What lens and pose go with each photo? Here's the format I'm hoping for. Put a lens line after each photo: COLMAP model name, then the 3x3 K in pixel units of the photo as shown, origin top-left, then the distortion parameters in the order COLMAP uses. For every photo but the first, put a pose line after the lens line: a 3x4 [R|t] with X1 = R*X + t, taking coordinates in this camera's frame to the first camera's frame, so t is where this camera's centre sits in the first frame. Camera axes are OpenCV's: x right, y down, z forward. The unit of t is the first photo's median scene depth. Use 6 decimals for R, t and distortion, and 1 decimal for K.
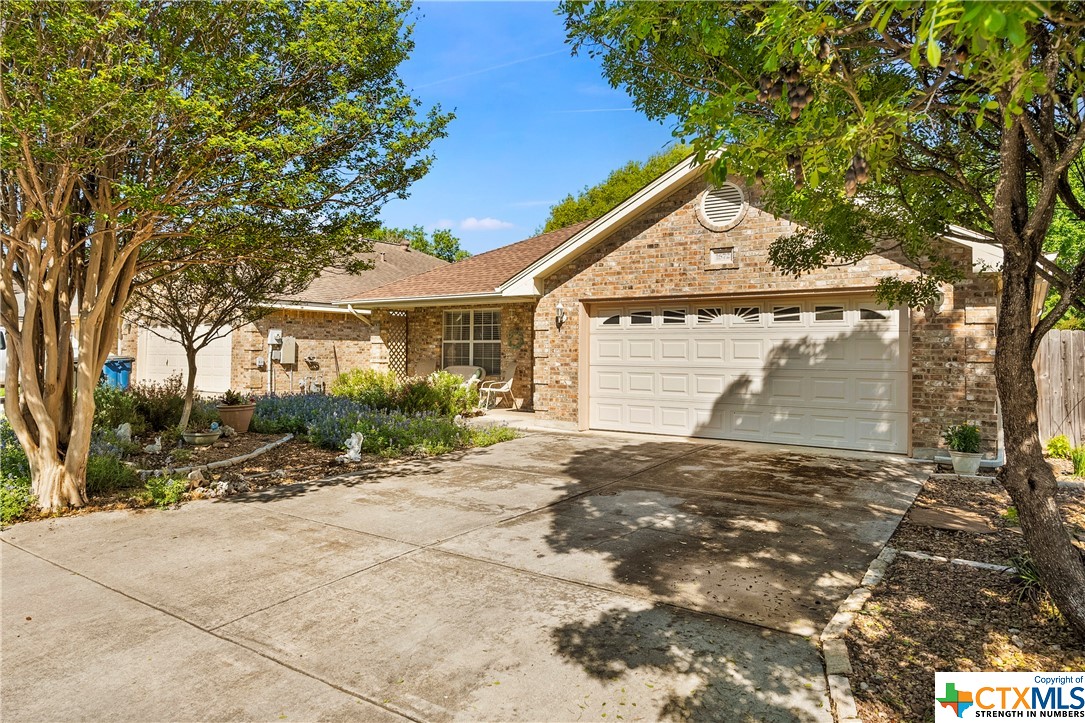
lens RADIAL K [[688.8, 0, 542.5], [0, 688.8, 361.5], [0, 0, 1]] dist [0.001761, 0.000152]
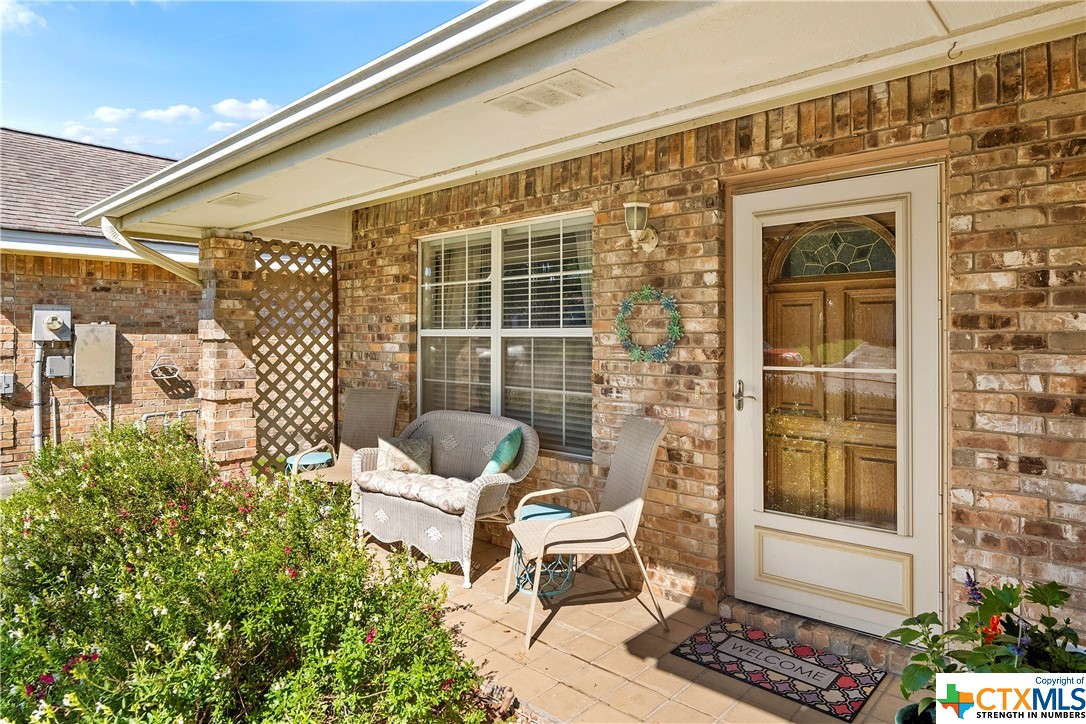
lens RADIAL K [[651.1, 0, 543.1], [0, 651.1, 337.5], [0, 0, 1]] dist [-0.000587, -0.000085]
pose [[0.989697, -0.006469, -0.143030, -0.044116], [0.004704, 0.999909, -0.012677, -0.024658], [0.143099, 0.011873, 0.989637, 0.764425]]
